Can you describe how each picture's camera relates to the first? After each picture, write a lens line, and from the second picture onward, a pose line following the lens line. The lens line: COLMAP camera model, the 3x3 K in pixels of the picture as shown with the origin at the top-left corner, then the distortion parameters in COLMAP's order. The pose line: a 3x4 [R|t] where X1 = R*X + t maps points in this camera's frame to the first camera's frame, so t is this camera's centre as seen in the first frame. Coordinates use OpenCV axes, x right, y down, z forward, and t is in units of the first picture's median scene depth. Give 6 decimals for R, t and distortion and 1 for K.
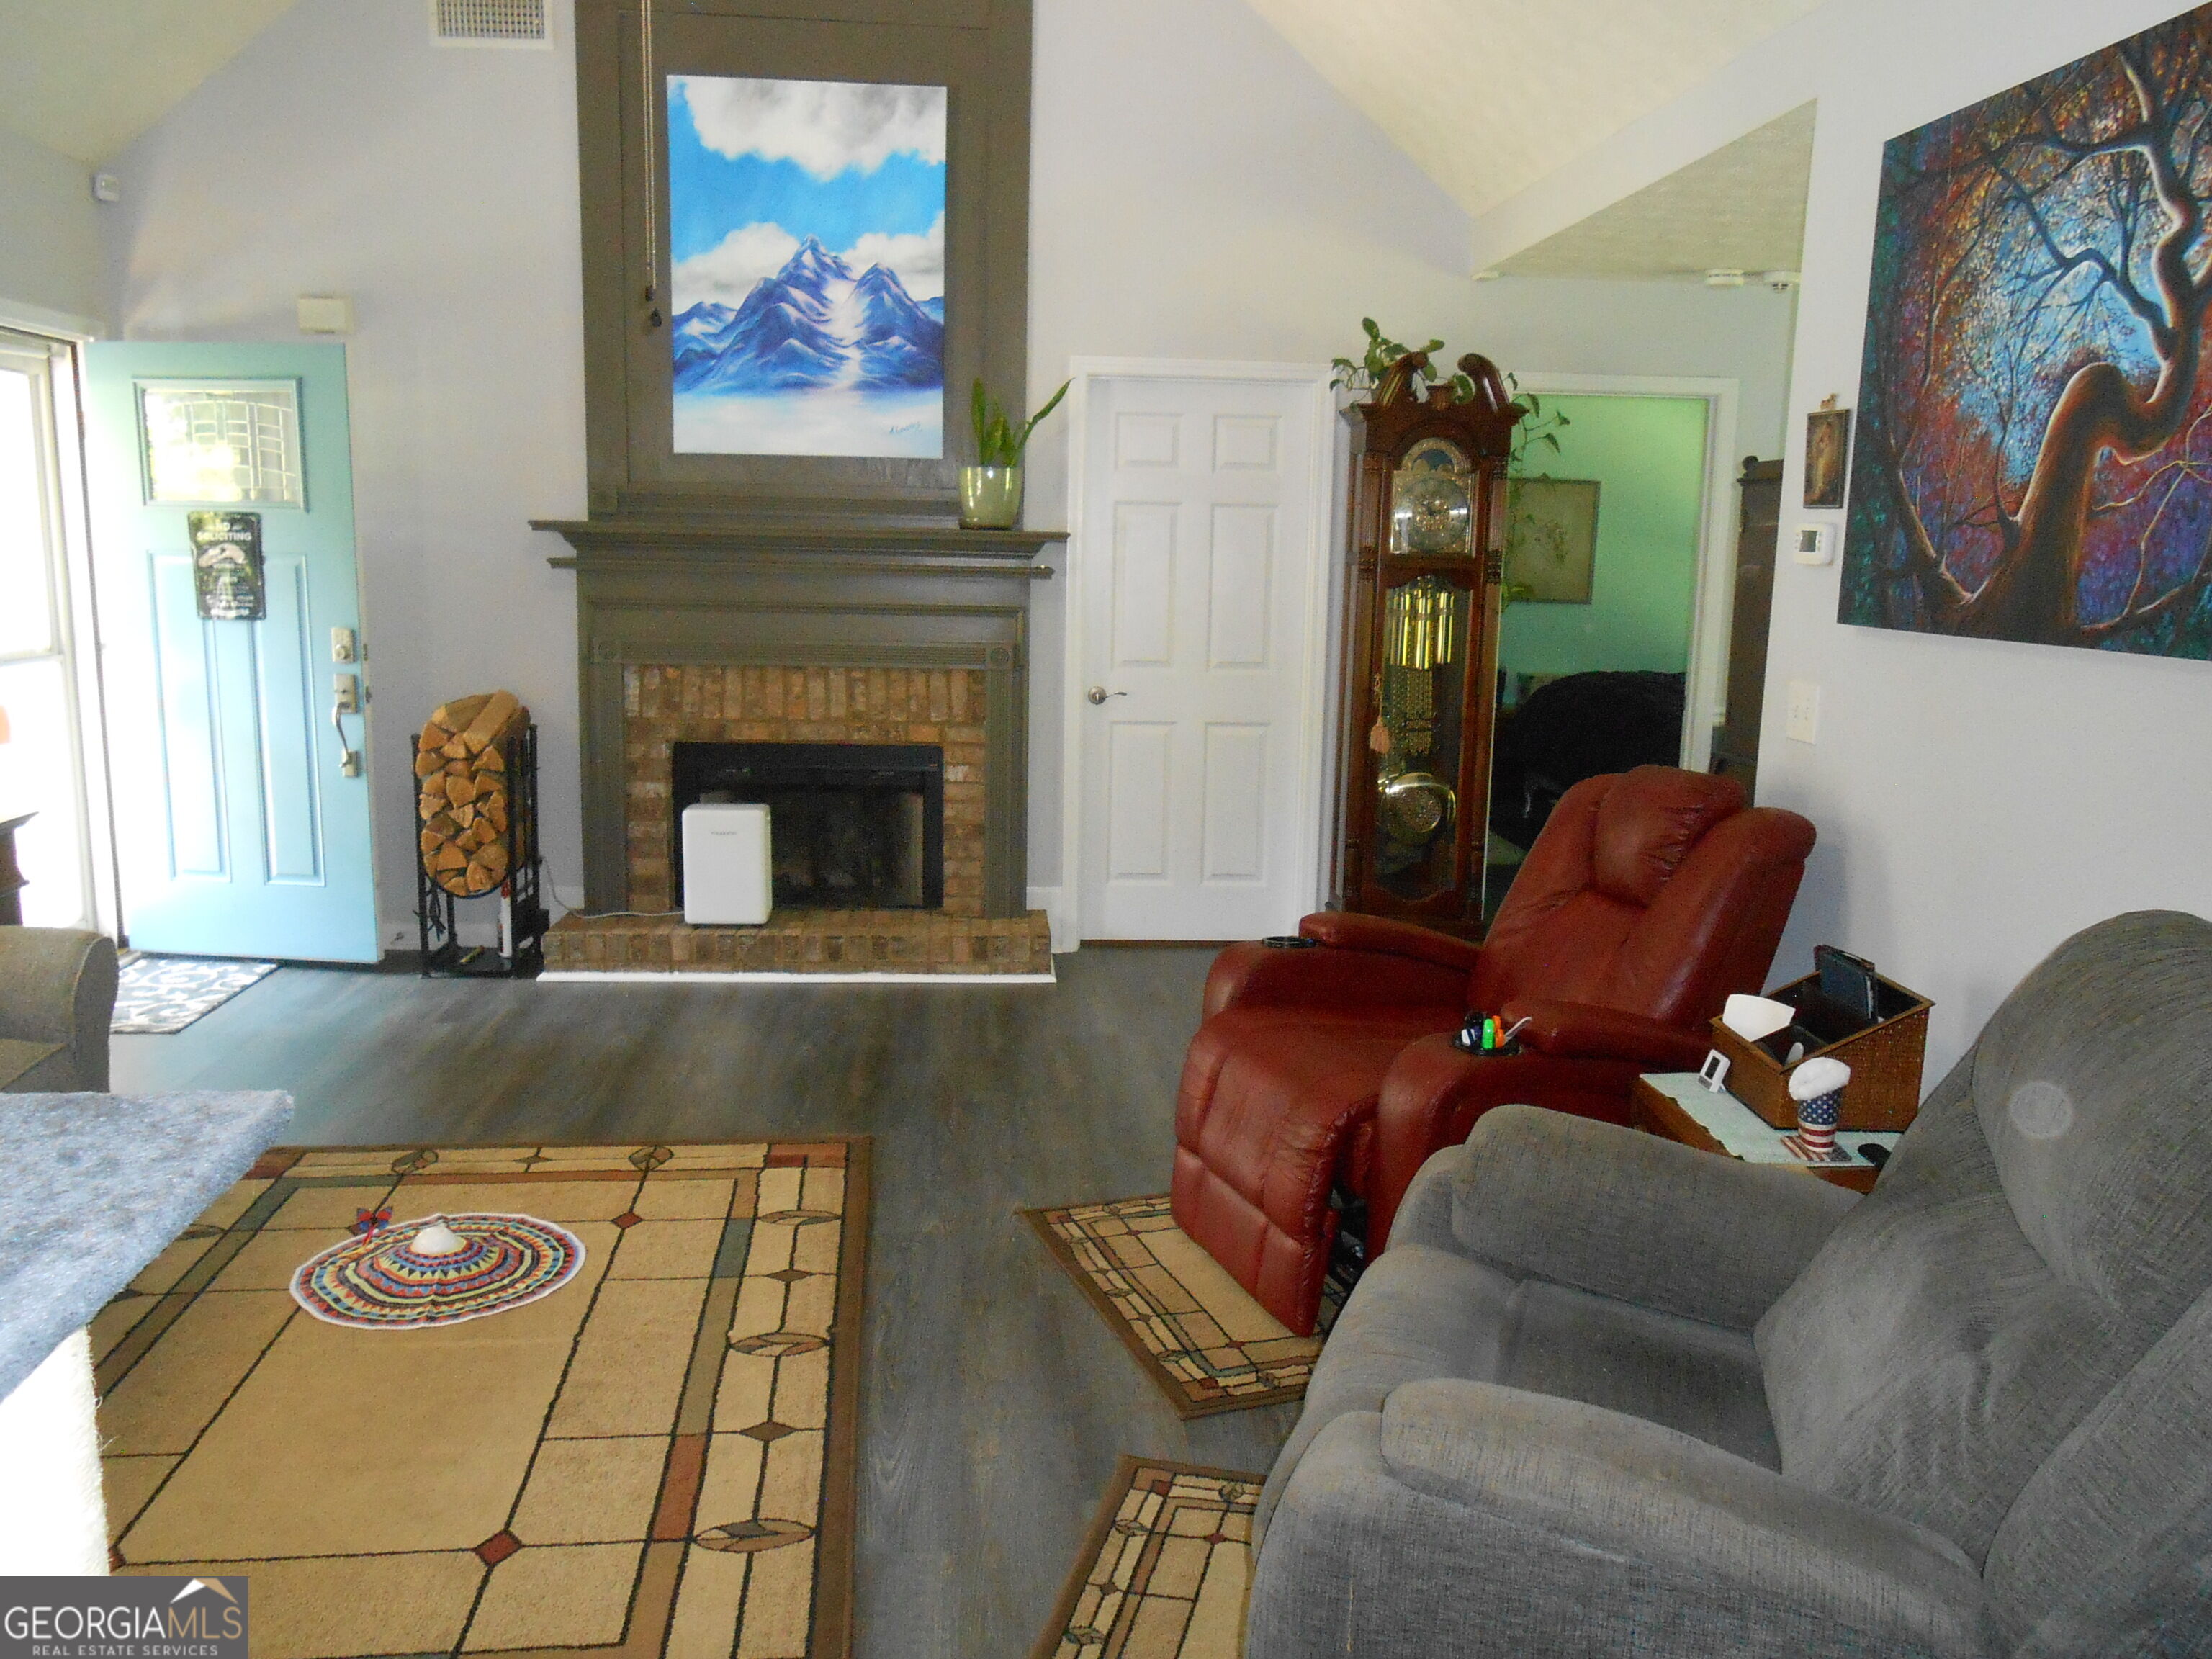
lens RADIAL K [[1712.8, 0, 1102.6], [0, 1712.8, 833.4], [0, 0, 1]] dist [-0.045046, 0.048553]
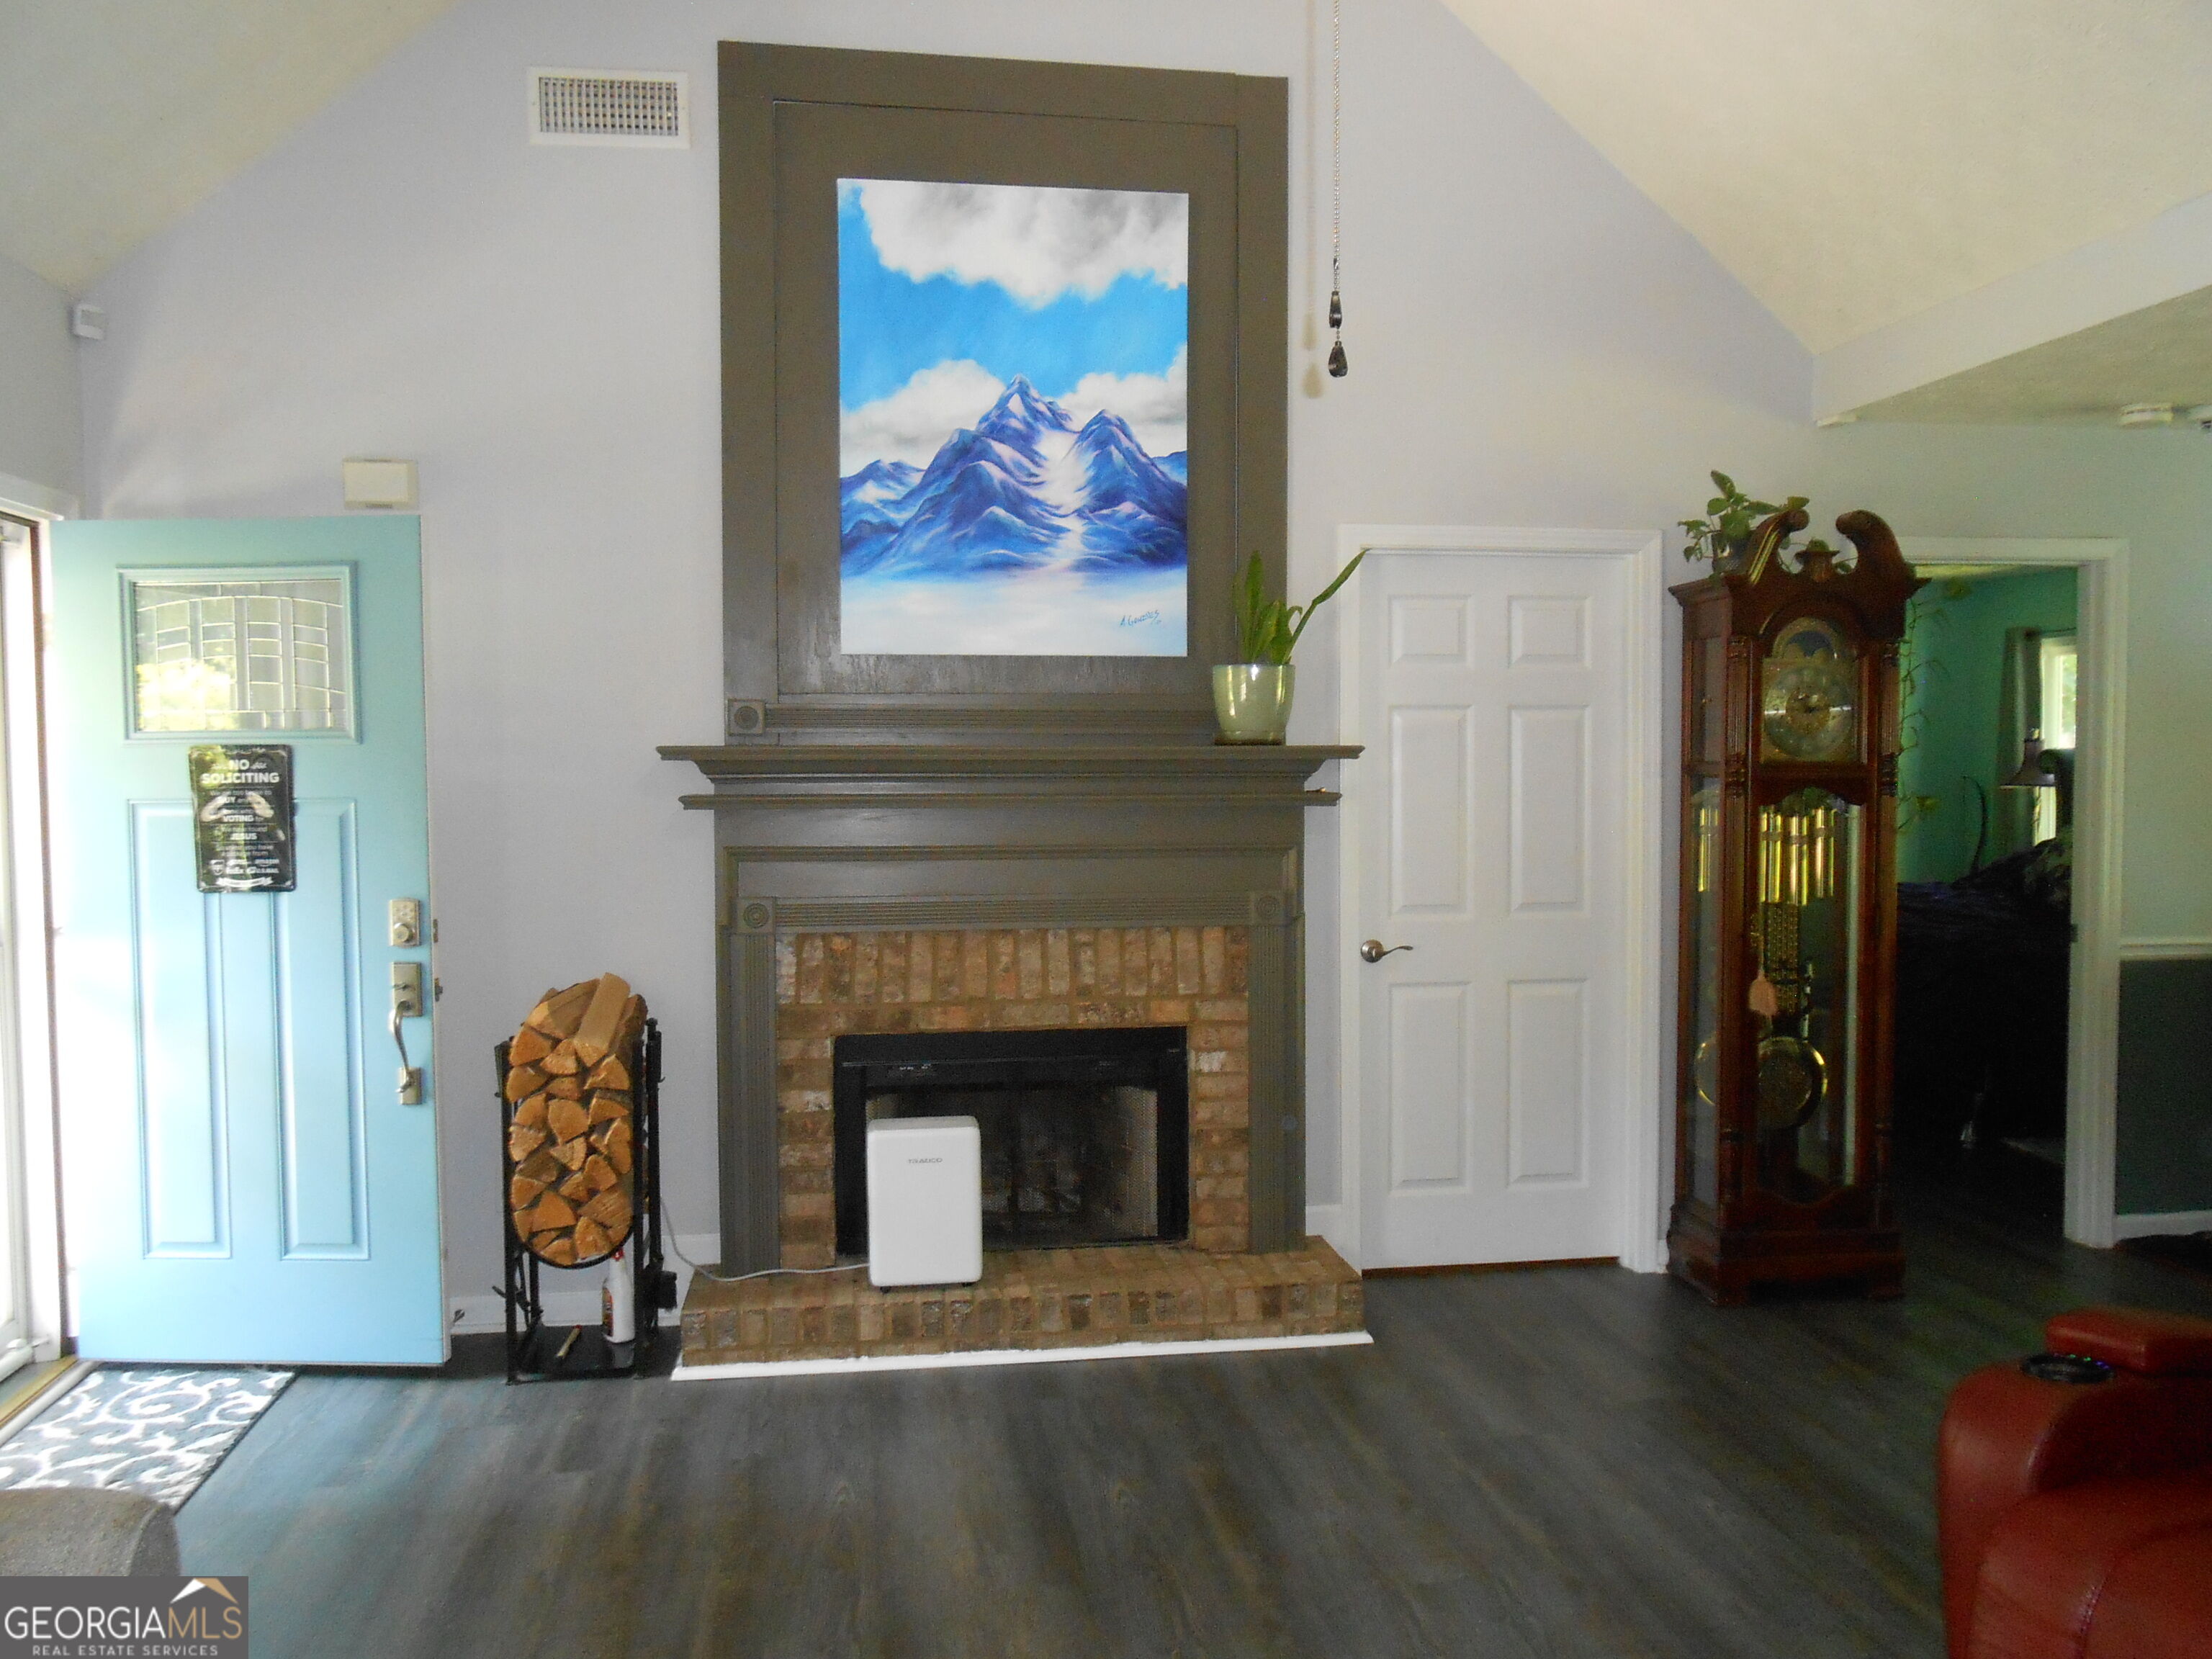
lens RADIAL K [[1712.8, 0, 1102.6], [0, 1712.8, 833.4], [0, 0, 1]] dist [-0.045046, 0.048553]
pose [[0.997300, -0.029125, 0.067413, -0.198790], [0.037178, 0.991900, -0.121458, -0.049543], [-0.063330, 0.123636, 0.990305, 0.259797]]
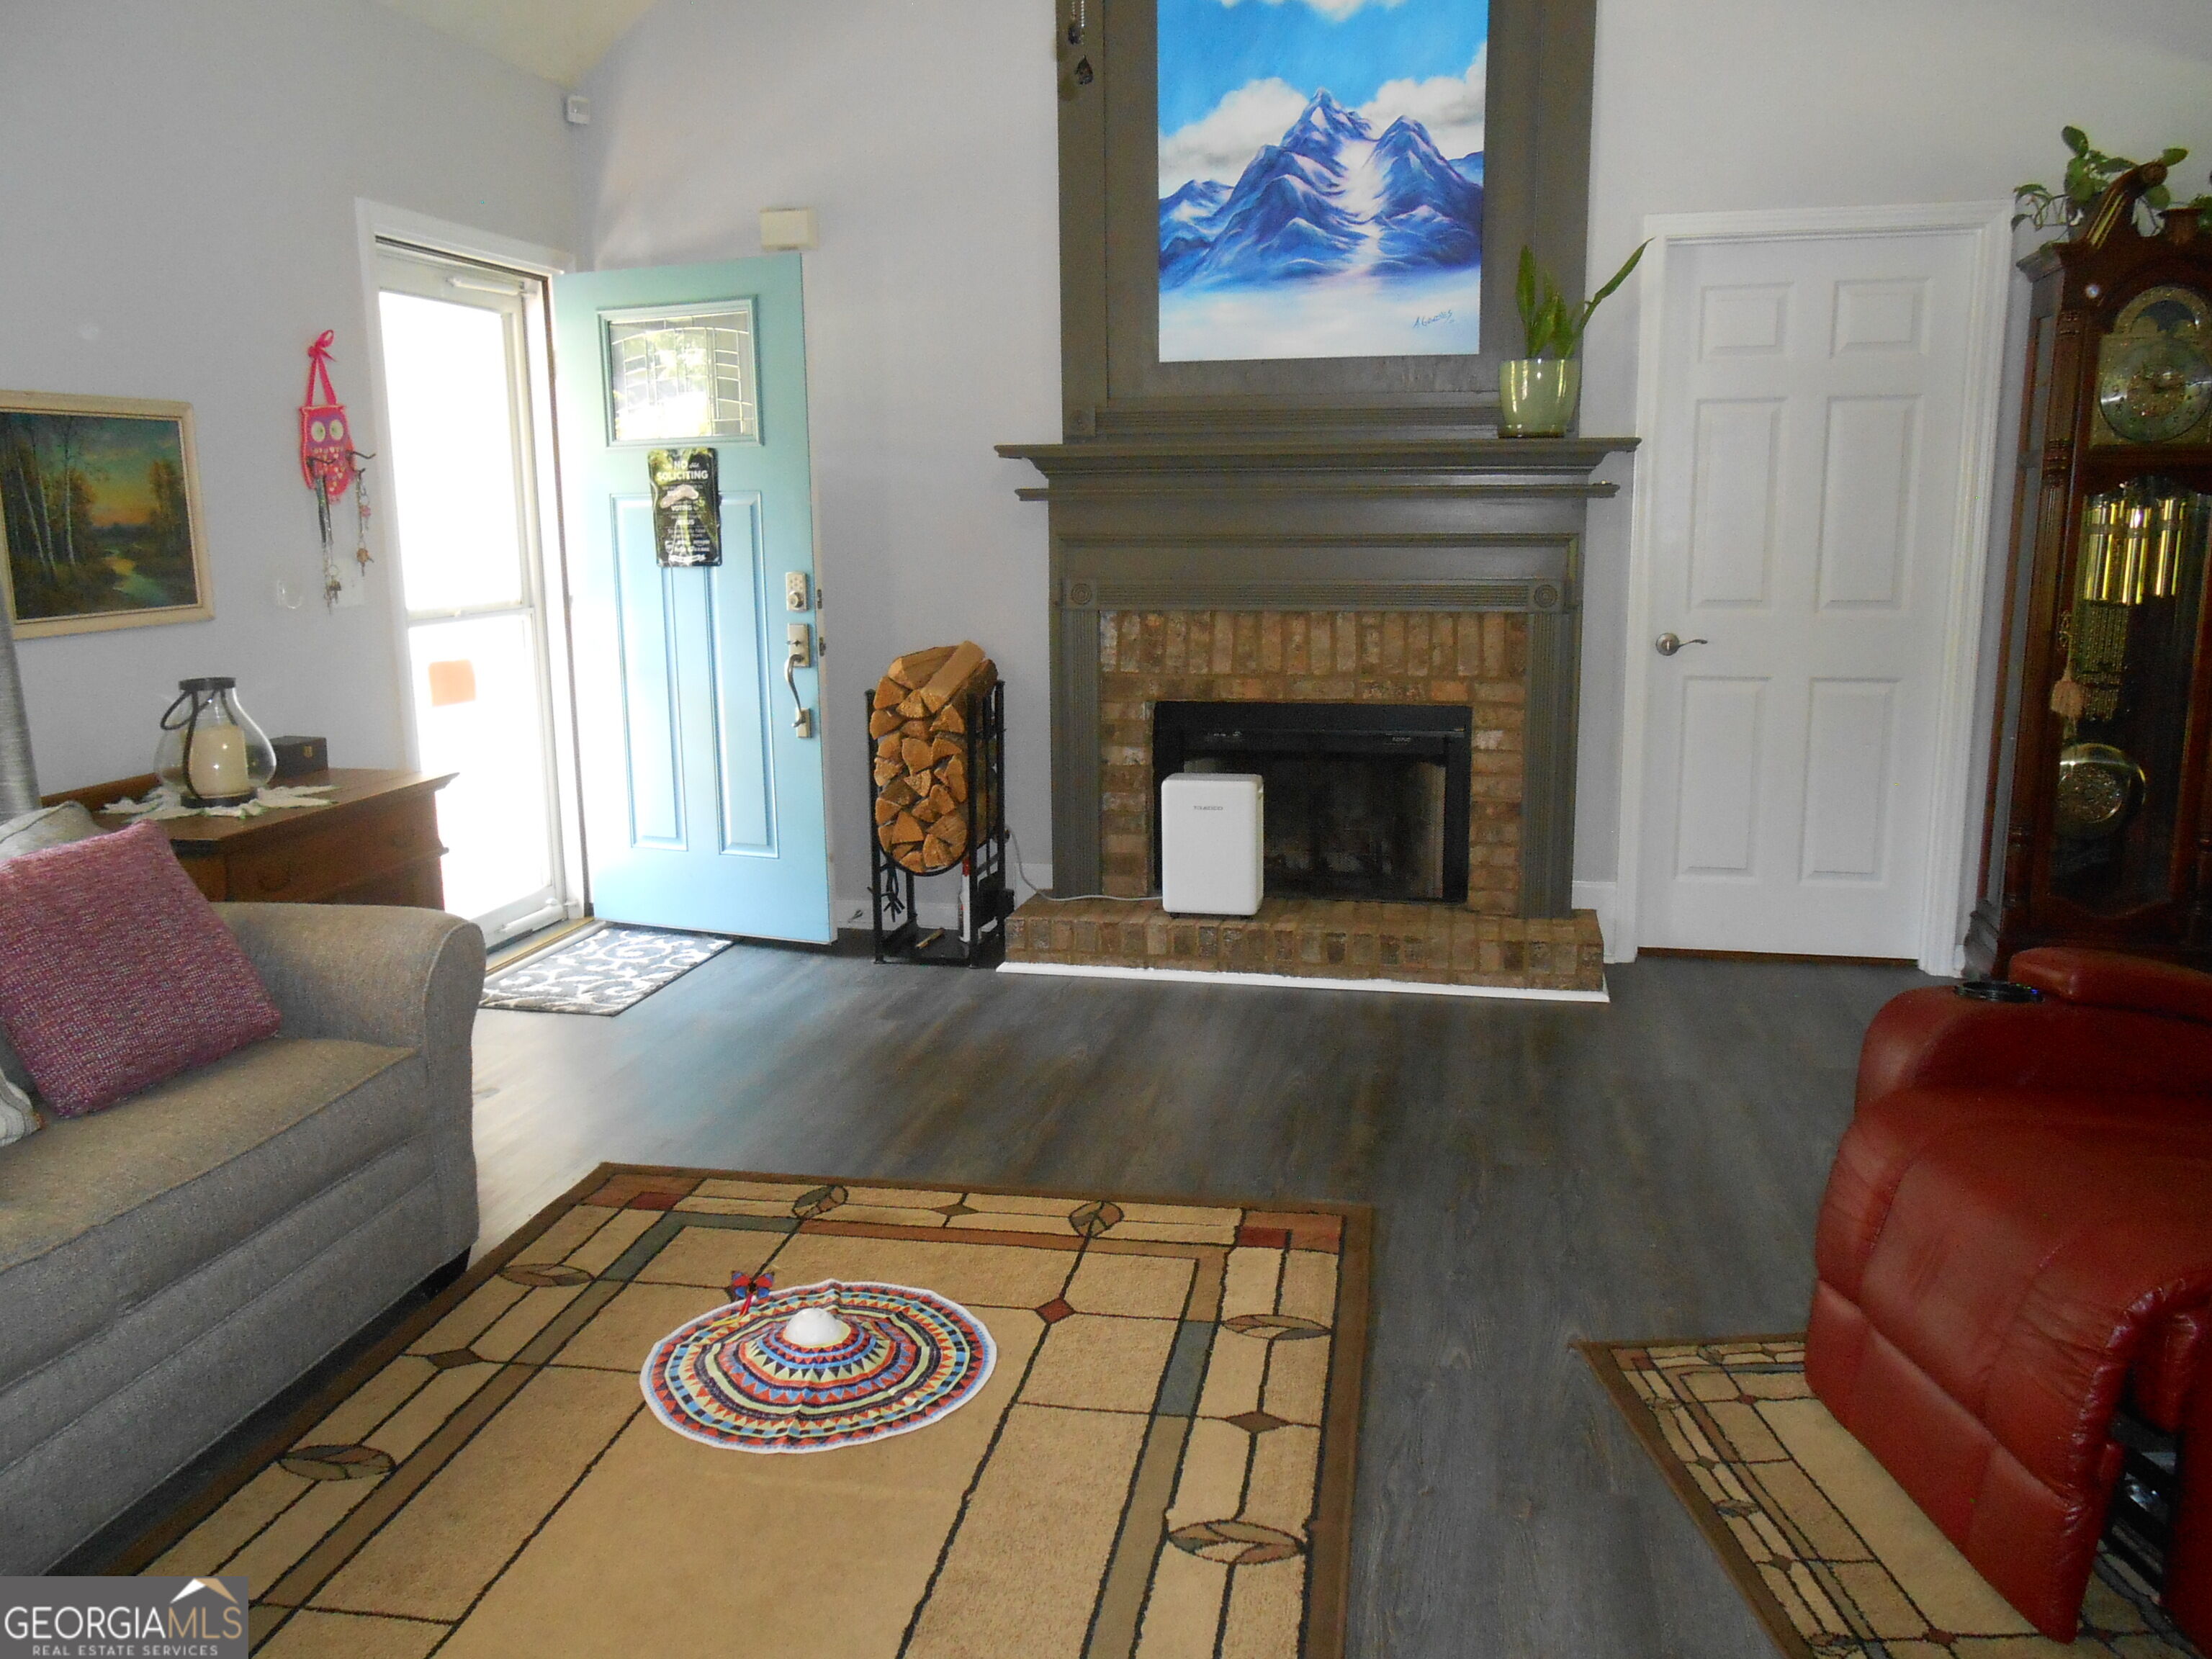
lens RADIAL K [[1703.7, 0, 1109.8], [0, 1703.7, 828.7], [0, 0, 1]] dist [-0.045125, 0.067426]
pose [[0.957363, 0.022749, -0.287992, -0.025514], [-0.018323, 0.999669, 0.018056, -0.004360], [0.288307, -0.012009, 0.957463, 0.182736]]
